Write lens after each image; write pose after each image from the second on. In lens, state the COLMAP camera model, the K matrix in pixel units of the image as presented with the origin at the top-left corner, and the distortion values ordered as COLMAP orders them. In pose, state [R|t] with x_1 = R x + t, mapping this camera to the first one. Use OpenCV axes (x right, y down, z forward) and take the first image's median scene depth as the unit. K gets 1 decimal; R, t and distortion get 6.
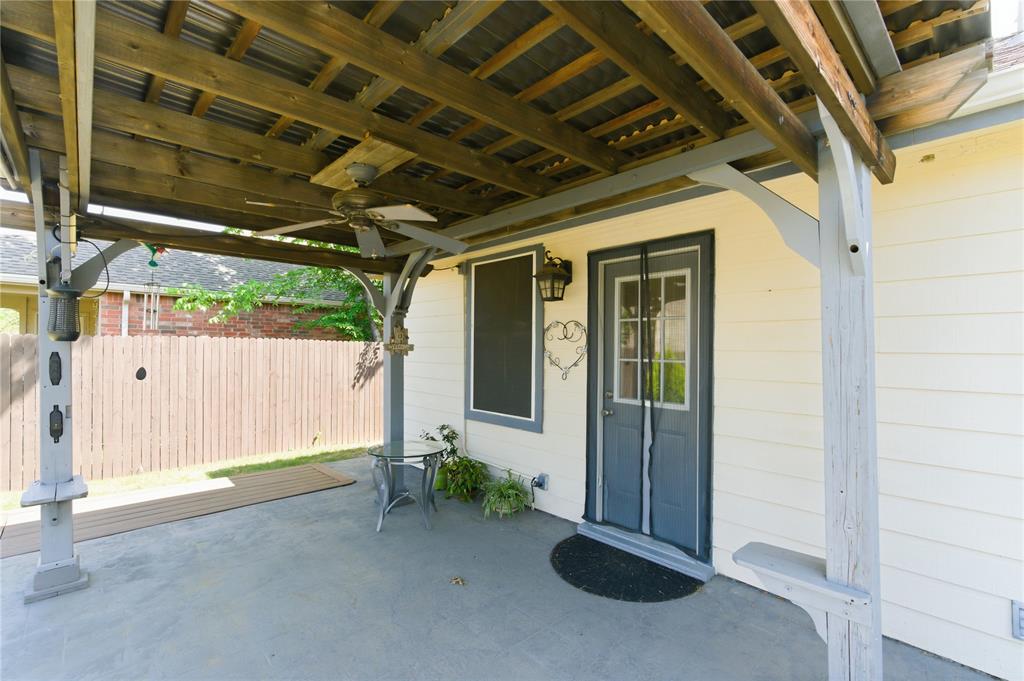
lens RADIAL K [[461.8, 0, 502.5], [0, 461.8, 346.6], [0, 0, 1]] dist [-0.002360, -0.000301]
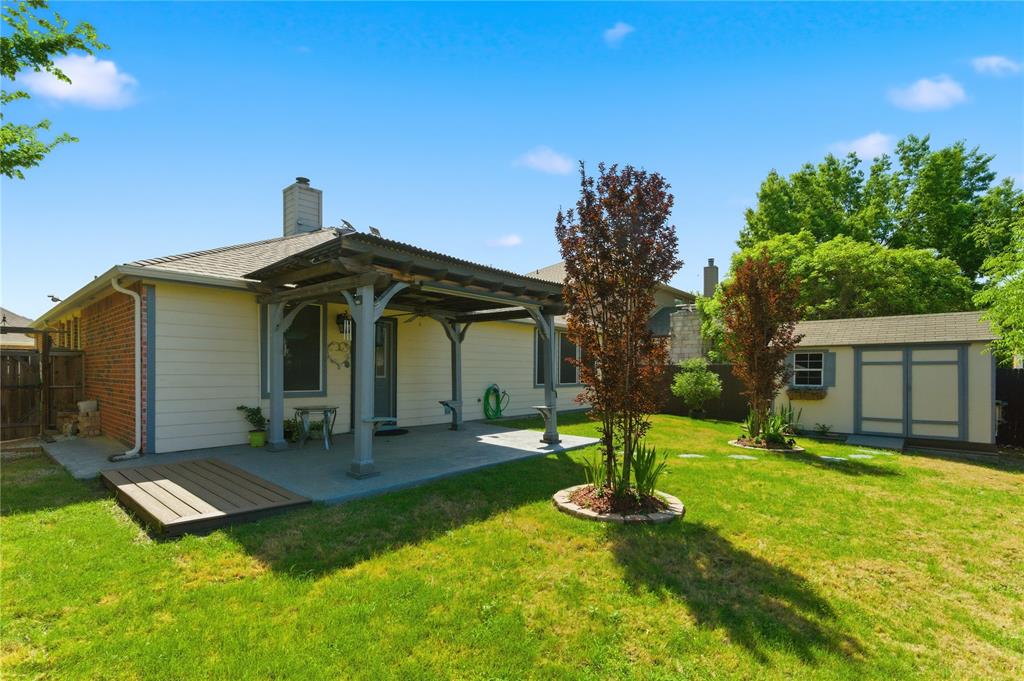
lens RADIAL K [[475.1, 0, 505.2], [0, 475.1, 369.6], [0, 0, 1]] dist [-0.001640, -0.000245]
pose [[-0.107612, -0.008139, 0.994160, -2.187374], [-0.014217, 0.999877, 0.006647, 0.046846], [-0.994091, -0.013418, -0.107714, 0.477594]]
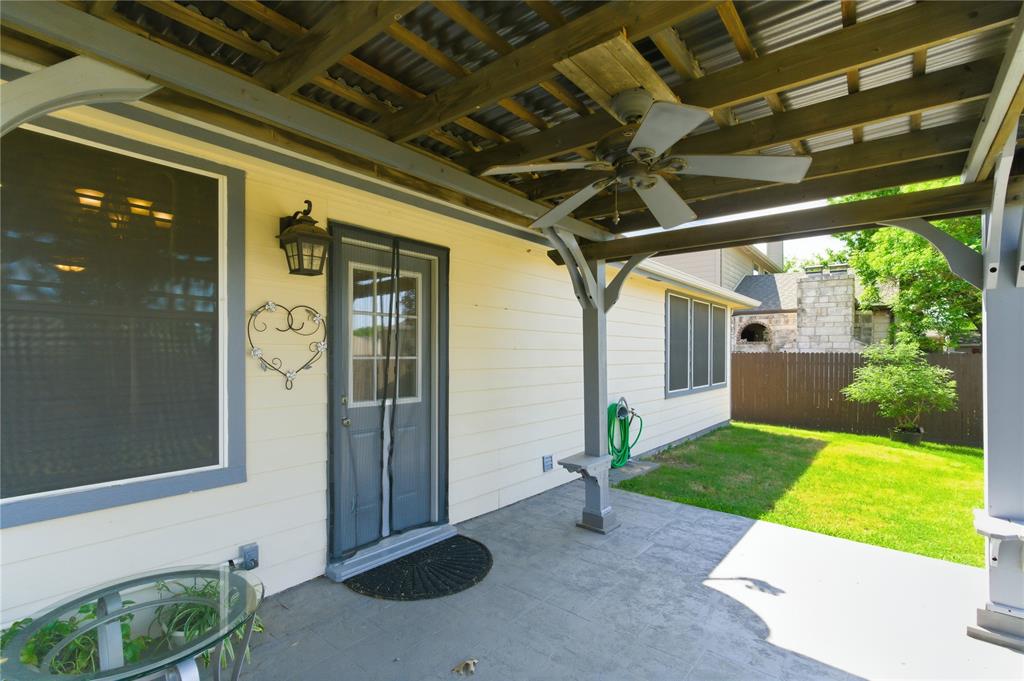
lens RADIAL K [[470.8, 0, 510.7], [0, 470.8, 358.2], [0, 0, 1]] dist [-0.001427, -0.000136]
pose [[-0.142720, -0.019075, 0.989579, -0.621736], [-0.008087, 0.999803, 0.018105, 0.009642], [-0.989730, -0.005418, -0.142846, 0.786183]]
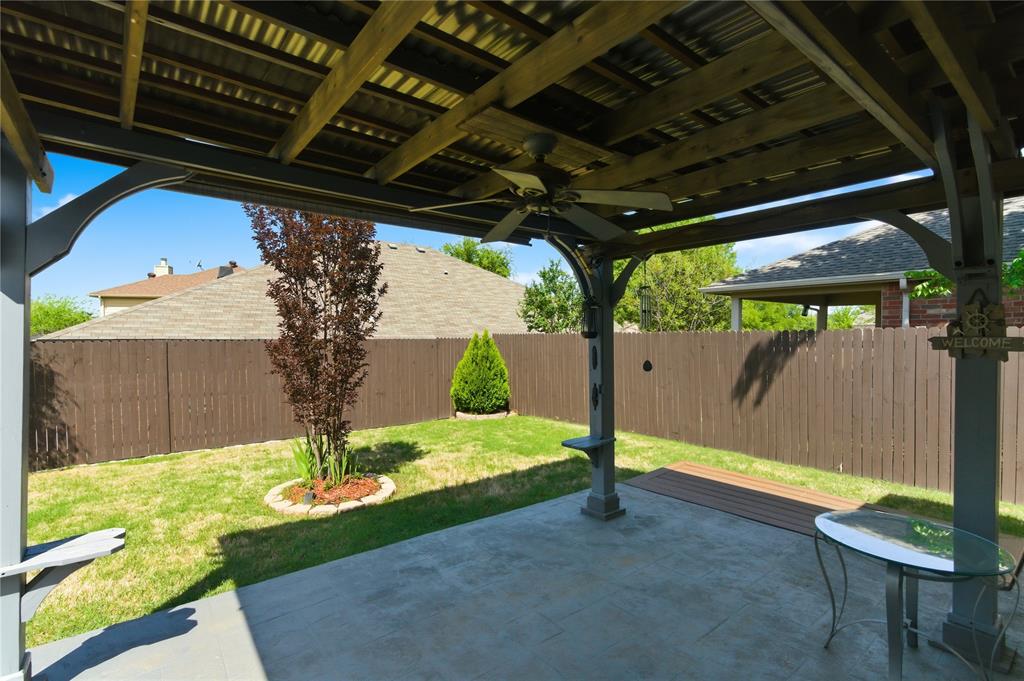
lens RADIAL K [[461.8, 0, 502.5], [0, 461.8, 346.6], [0, 0, 1]] dist [-0.002360, -0.000301]
pose [[-0.075087, 0.012427, -0.997100, 0.347907], [0.008210, 0.999896, 0.011844, -0.005765], [0.997143, -0.007297, -0.075181, 0.598003]]
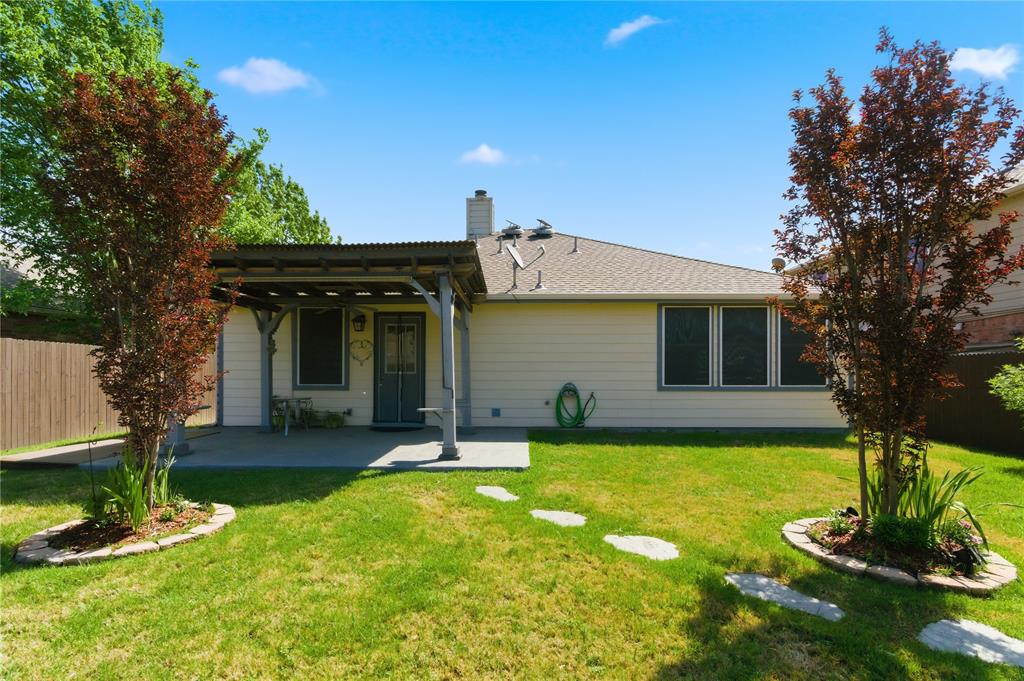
lens RADIAL K [[475.1, 0, 505.2], [0, 475.1, 369.6], [0, 0, 1]] dist [-0.001640, -0.000245]
pose [[0.691367, -0.001000, 0.722503, -1.102450], [0.000150, 0.999999, 0.001241, 0.091124], [-0.722504, -0.000750, 0.691366, -1.177547]]
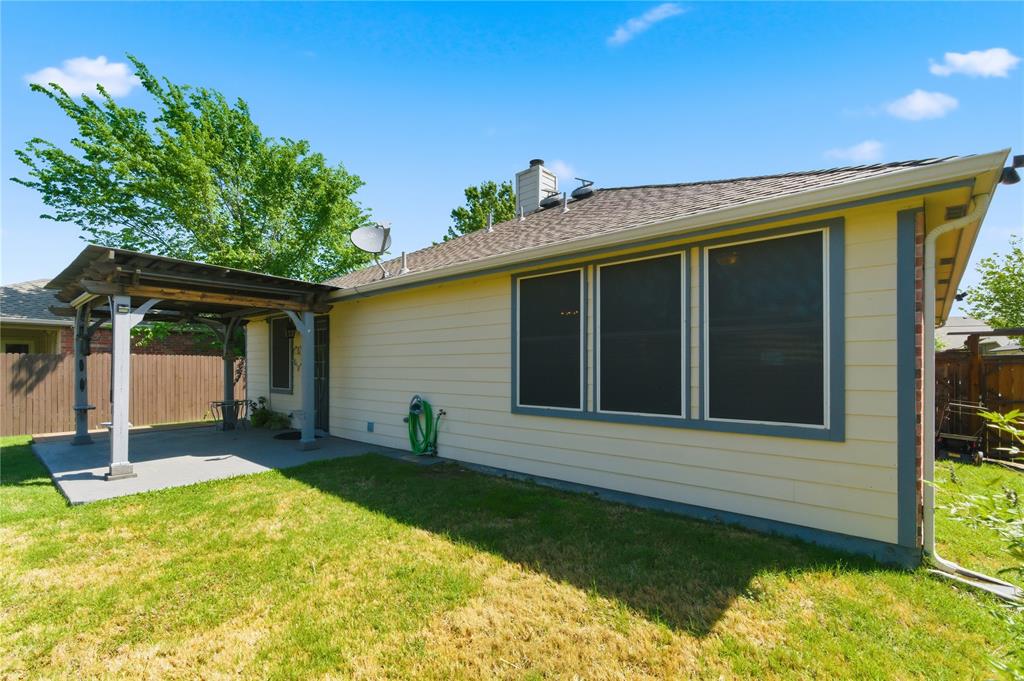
lens RADIAL K [[475.1, 0, 505.2], [0, 475.1, 369.6], [0, 0, 1]] dist [-0.001640, -0.000245]
pose [[0.994708, -0.006895, 0.102510, 0.961717], [0.005939, 0.999936, 0.009619, 0.048051], [-0.102570, -0.008960, 0.994685, -1.575496]]
